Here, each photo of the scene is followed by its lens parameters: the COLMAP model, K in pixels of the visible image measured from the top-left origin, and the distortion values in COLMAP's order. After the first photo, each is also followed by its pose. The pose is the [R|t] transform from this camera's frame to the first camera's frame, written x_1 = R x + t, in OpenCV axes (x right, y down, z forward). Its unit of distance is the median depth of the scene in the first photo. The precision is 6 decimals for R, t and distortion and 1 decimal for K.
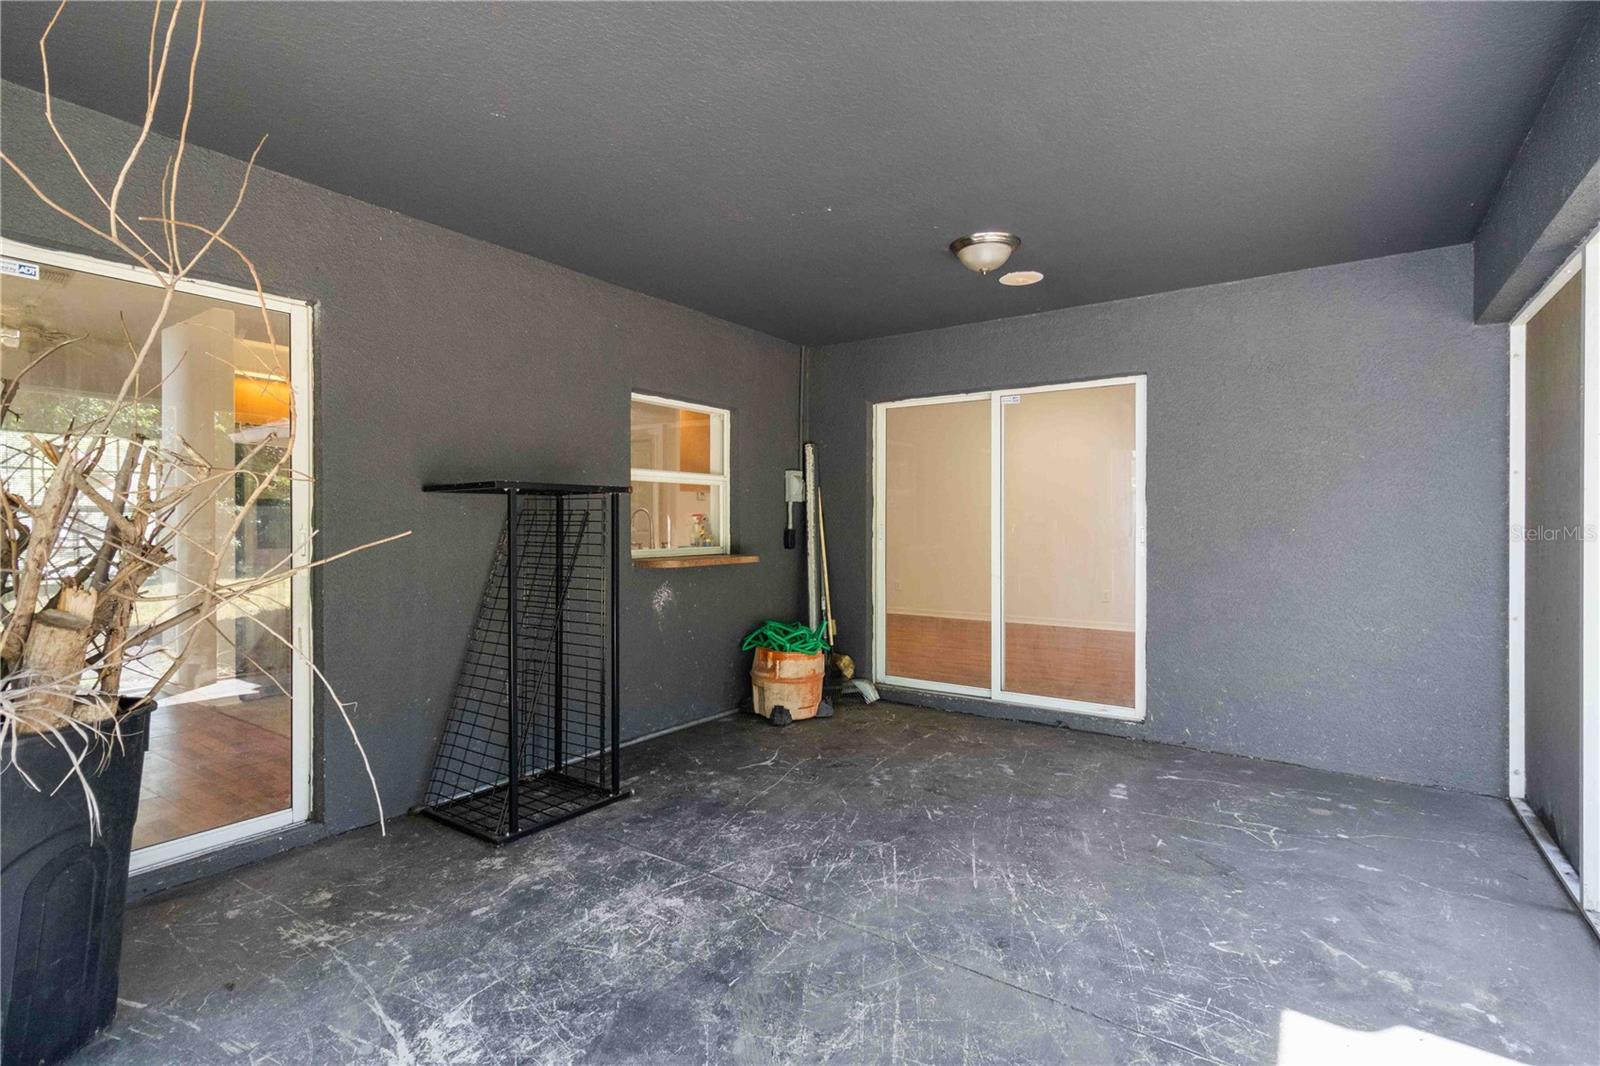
lens RADIAL K [[764.2, 0, 801.9], [0, 764.2, 531.7], [0, 0, 1]] dist [0.003645, -0.000864]
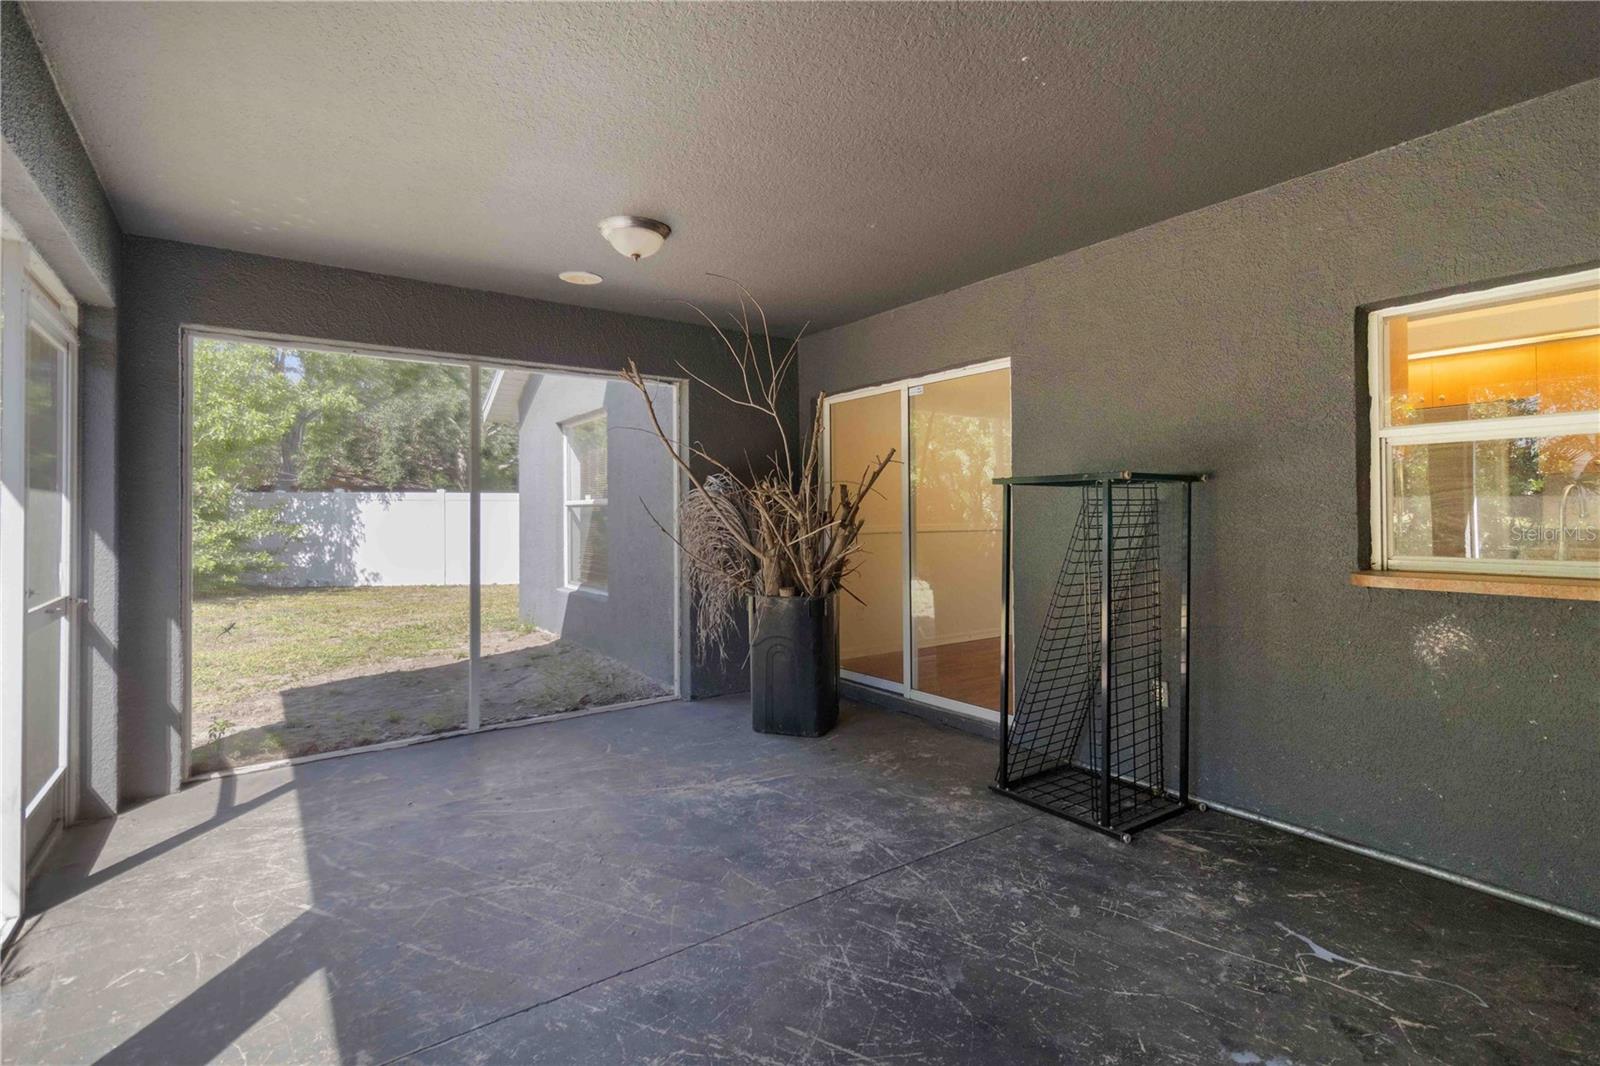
lens RADIAL K [[764.2, 0, 804.2], [0, 764.2, 517.1], [0, 0, 1]] dist [0.003645, -0.000864]
pose [[-0.337445, 0.005711, -0.941328, 0.835282], [-0.005287, 0.999954, 0.007962, -0.015502], [0.941331, 0.007664, -0.337399, 1.173950]]
